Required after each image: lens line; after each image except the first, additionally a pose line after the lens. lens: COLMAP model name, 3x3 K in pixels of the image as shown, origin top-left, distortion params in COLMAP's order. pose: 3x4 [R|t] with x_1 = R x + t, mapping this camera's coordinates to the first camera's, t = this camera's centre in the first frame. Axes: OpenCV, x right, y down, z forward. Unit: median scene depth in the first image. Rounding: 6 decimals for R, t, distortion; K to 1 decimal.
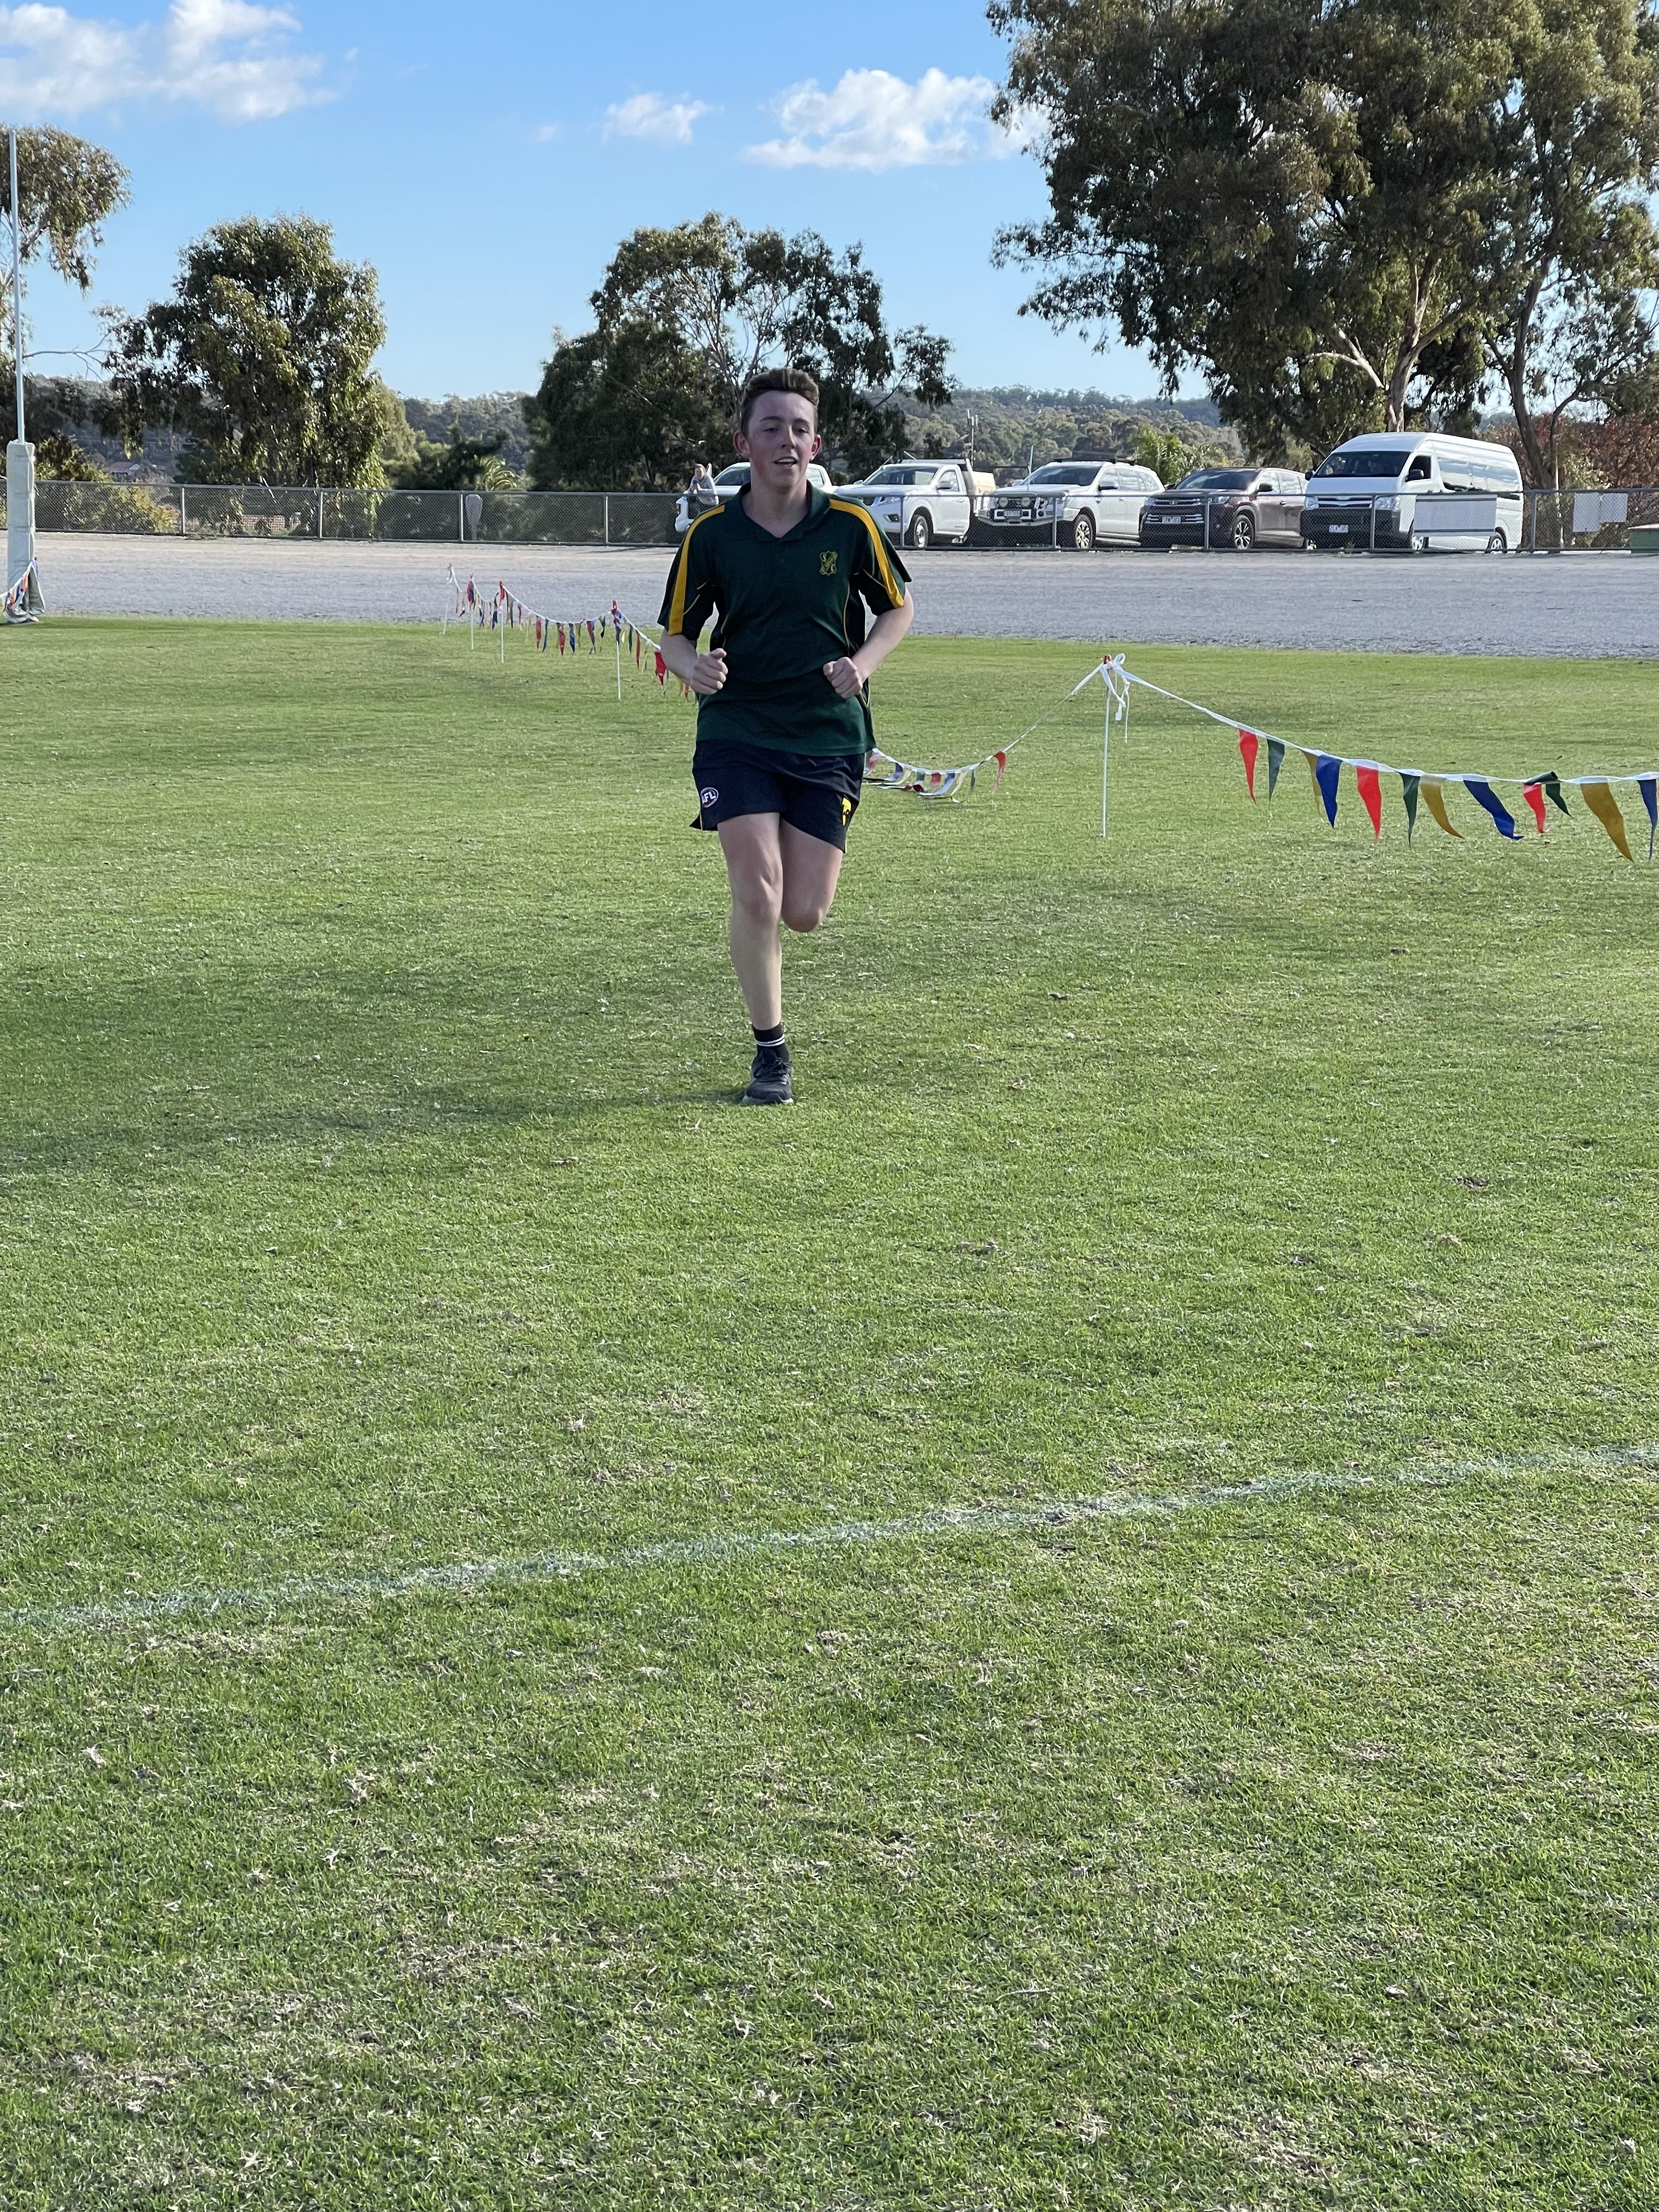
lens RADIAL K [[4212.5, 0, 826.9], [0, 4212.5, 1165.5], [0, 0, 1]] dist [0.215877, 0.234351]
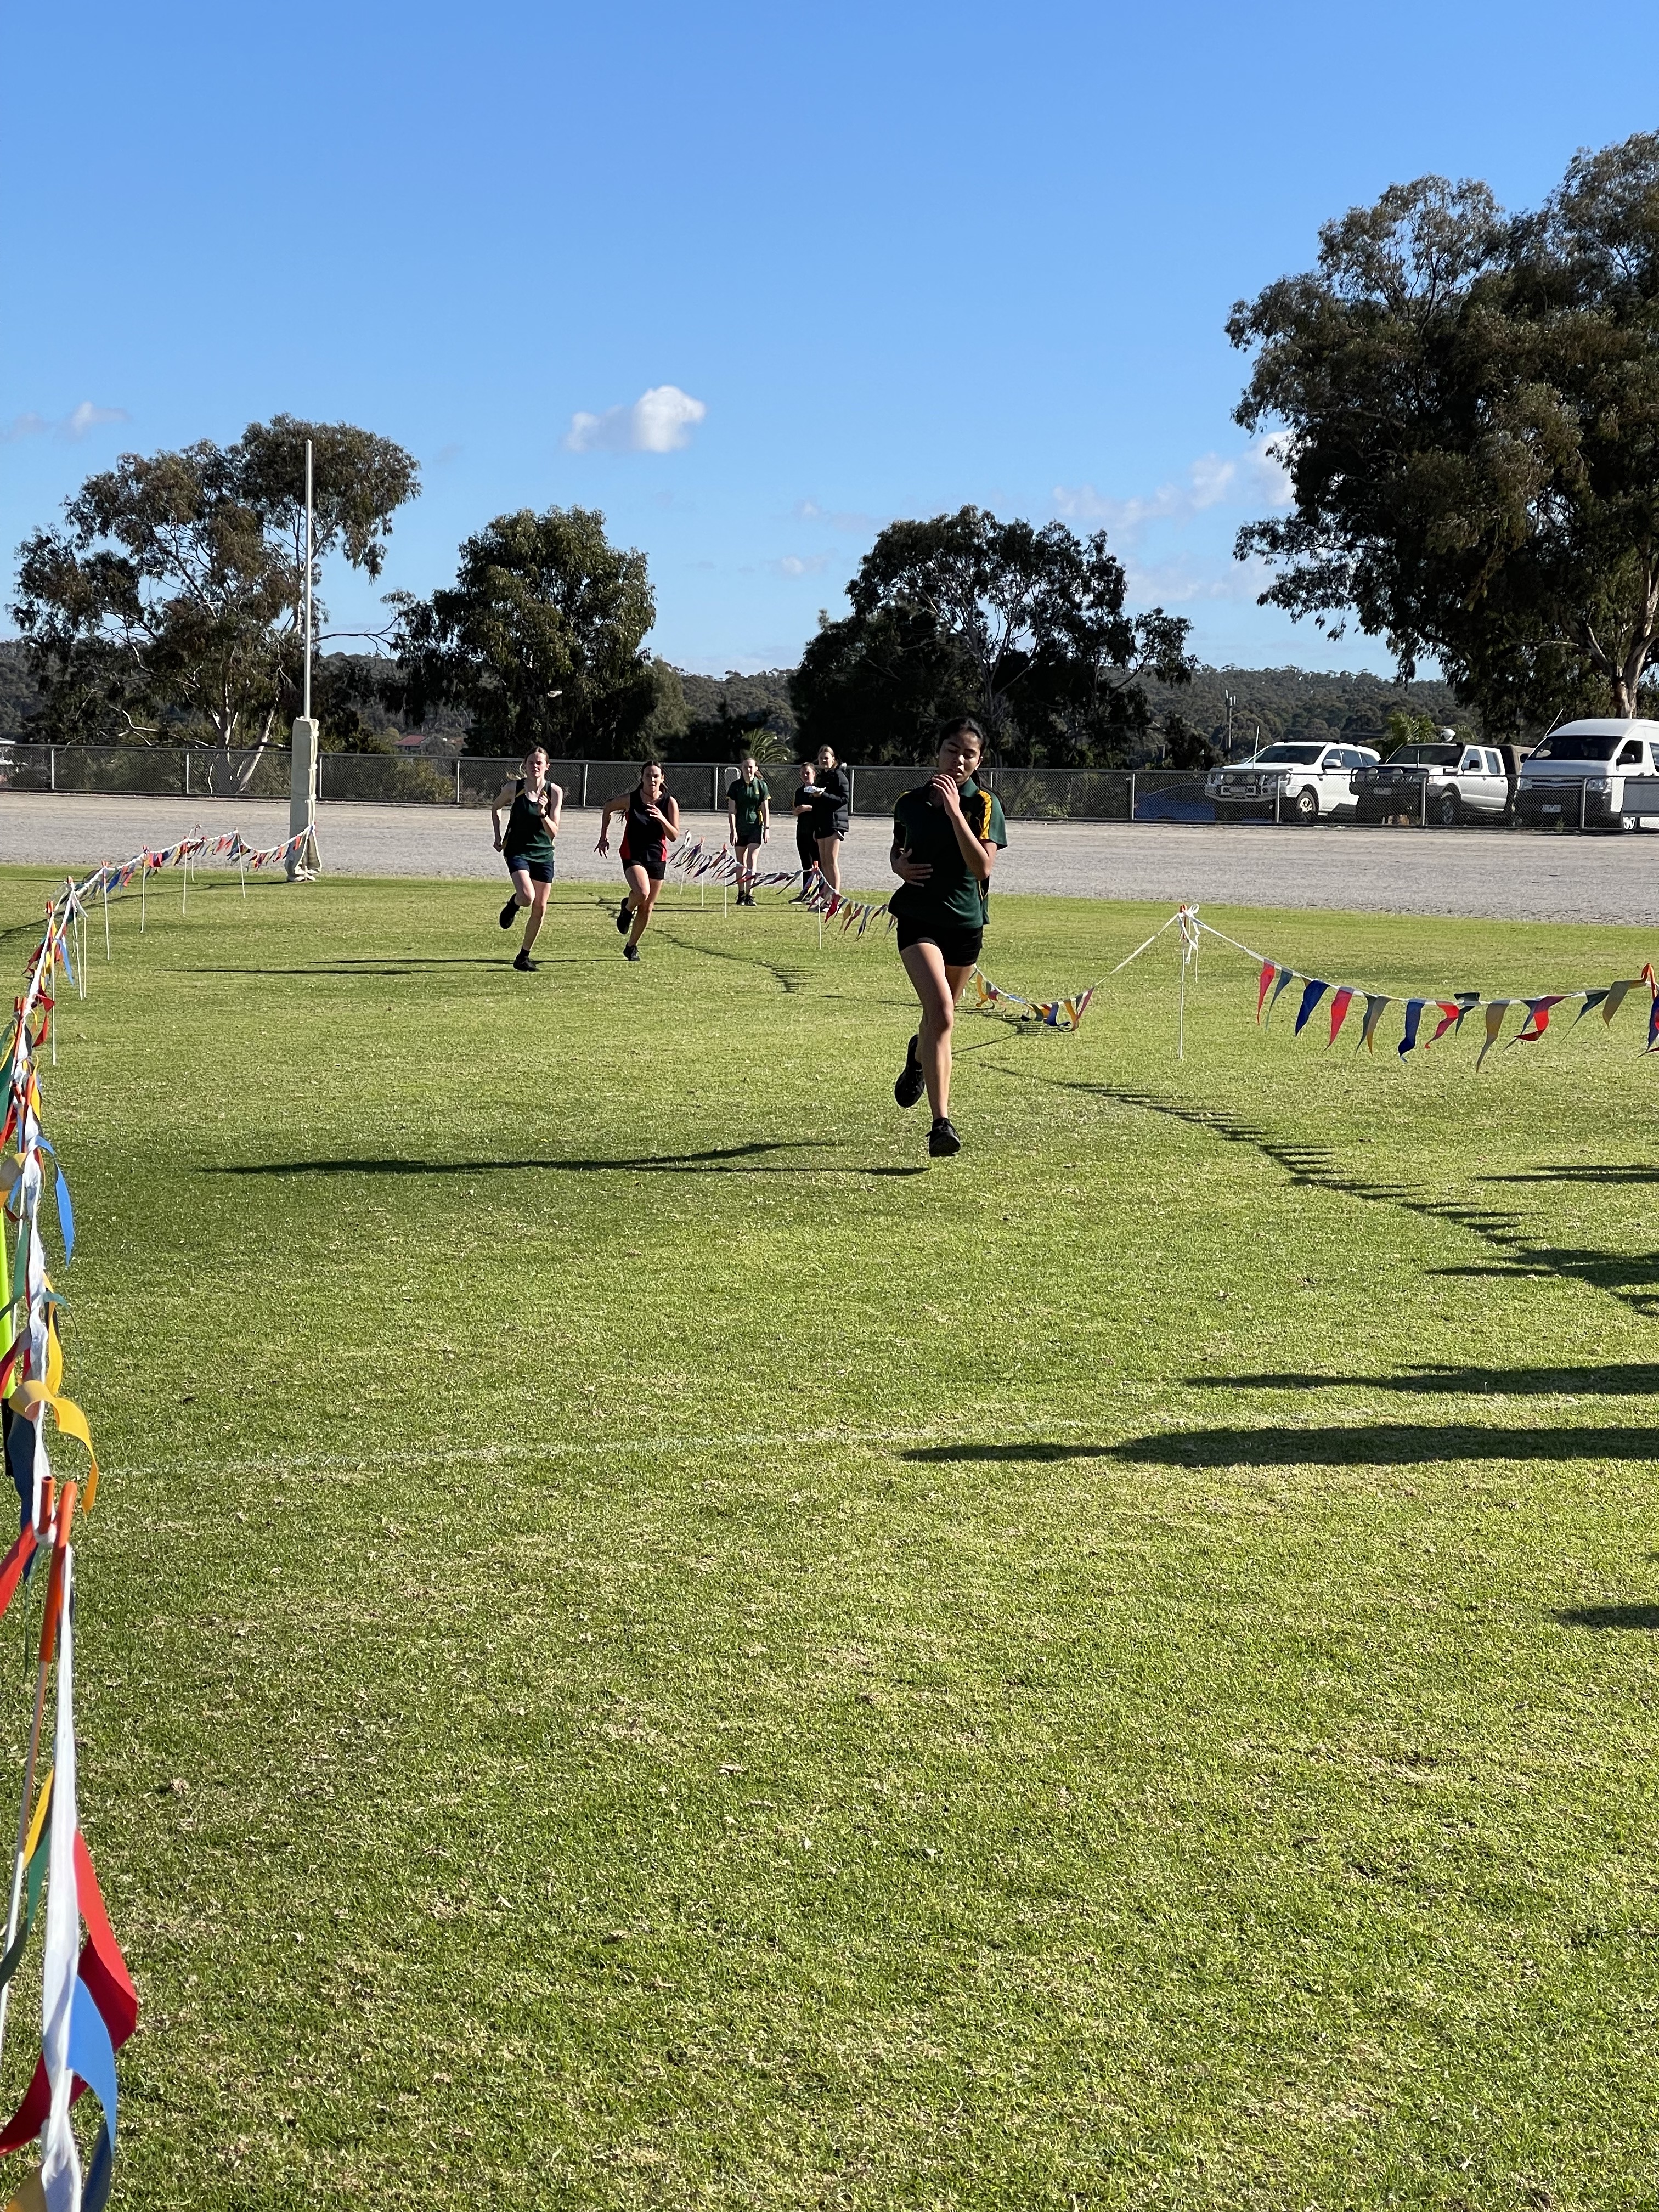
lens RADIAL K [[4220.8, 0, 838.9], [0, 4220.8, 1103.5], [0, 0, 1]] dist [0.145498, 1.200243]
pose [[0.997989, 0.016458, -0.061211, 0.047332], [-0.021184, 0.996776, -0.077391, 0.030349], [0.059740, 0.078532, 0.995120, -0.191384]]
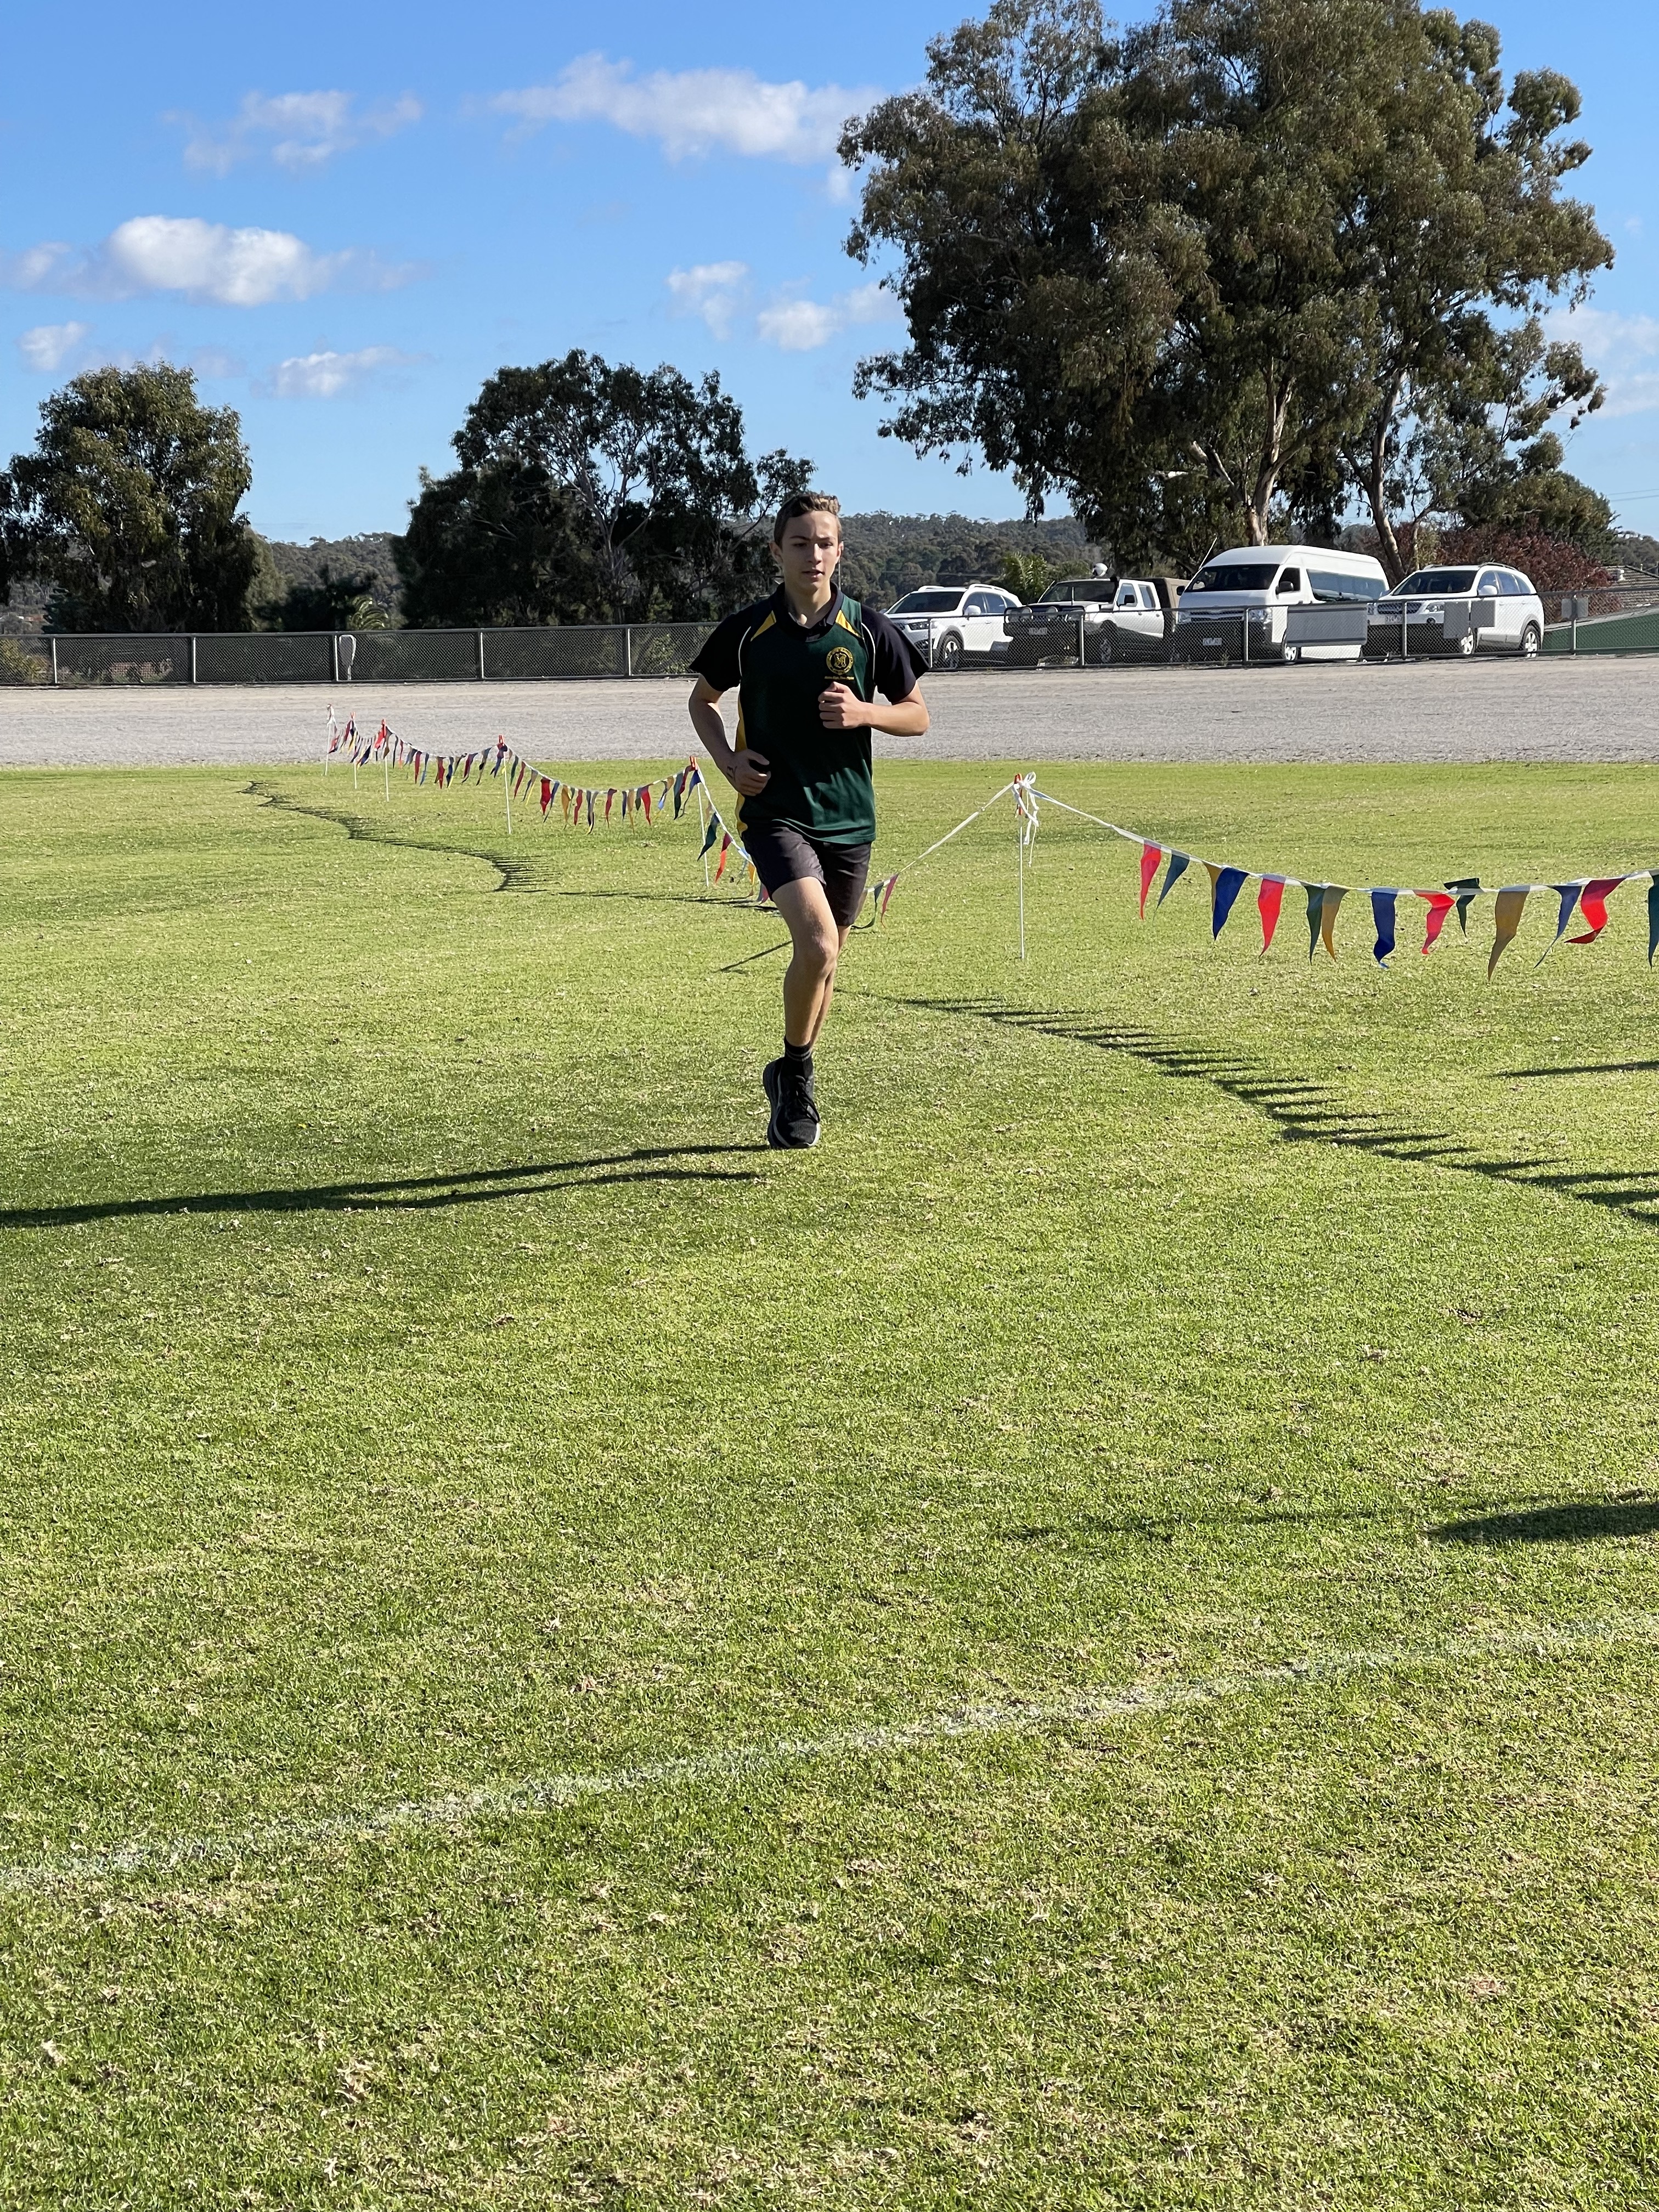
lens RADIAL K [[4217.2, 0, 830.0], [0, 4217.2, 1093.0], [0, 0, 1]] dist [0.148979, 1.233504]
pose [[0.998965, -0.035618, 0.028278, -0.008500], [0.036882, 0.998283, -0.045498, -0.004191], [-0.026608, 0.046494, 0.998564, 0.028603]]
